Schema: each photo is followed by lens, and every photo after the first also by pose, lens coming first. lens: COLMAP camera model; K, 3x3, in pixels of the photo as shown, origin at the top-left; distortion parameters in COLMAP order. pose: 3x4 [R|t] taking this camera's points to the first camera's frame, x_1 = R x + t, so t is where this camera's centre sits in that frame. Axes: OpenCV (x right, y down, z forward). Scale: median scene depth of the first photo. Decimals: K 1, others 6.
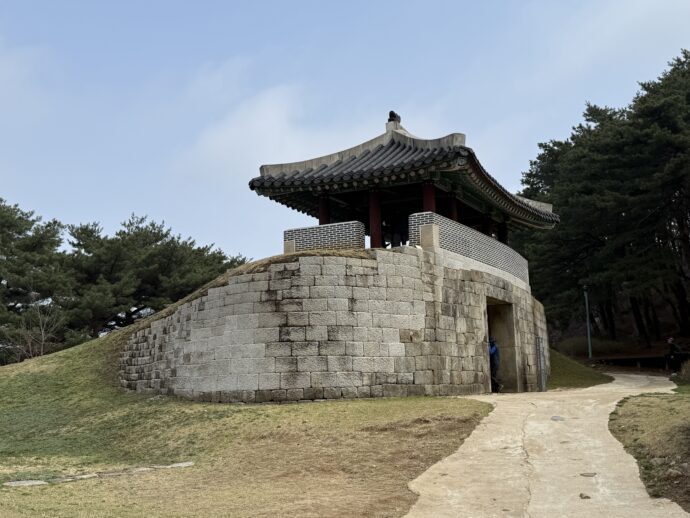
lens RADIAL K [[888.6, 0, 345.0], [0, 888.6, 259.0], [0, 0, 1]] dist [0.107978, 0.023046]
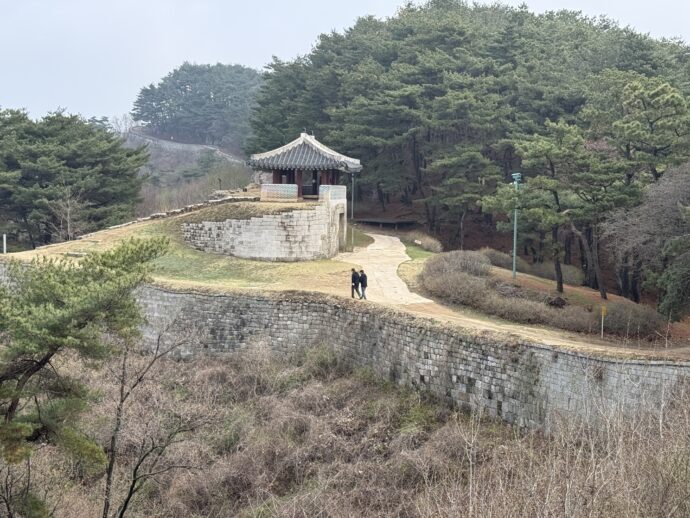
lens RADIAL K [[1268.3, 0, 345.0], [0, 1268.3, 259.0], [0, 0, 1]] dist [0.001540, 0.003613]
pose [[0.942226, 0.023018, 0.334185, -1.206048], [-0.093555, 0.976020, 0.196549, -0.641569], [-0.321647, -0.216458, 0.921786, -2.702795]]
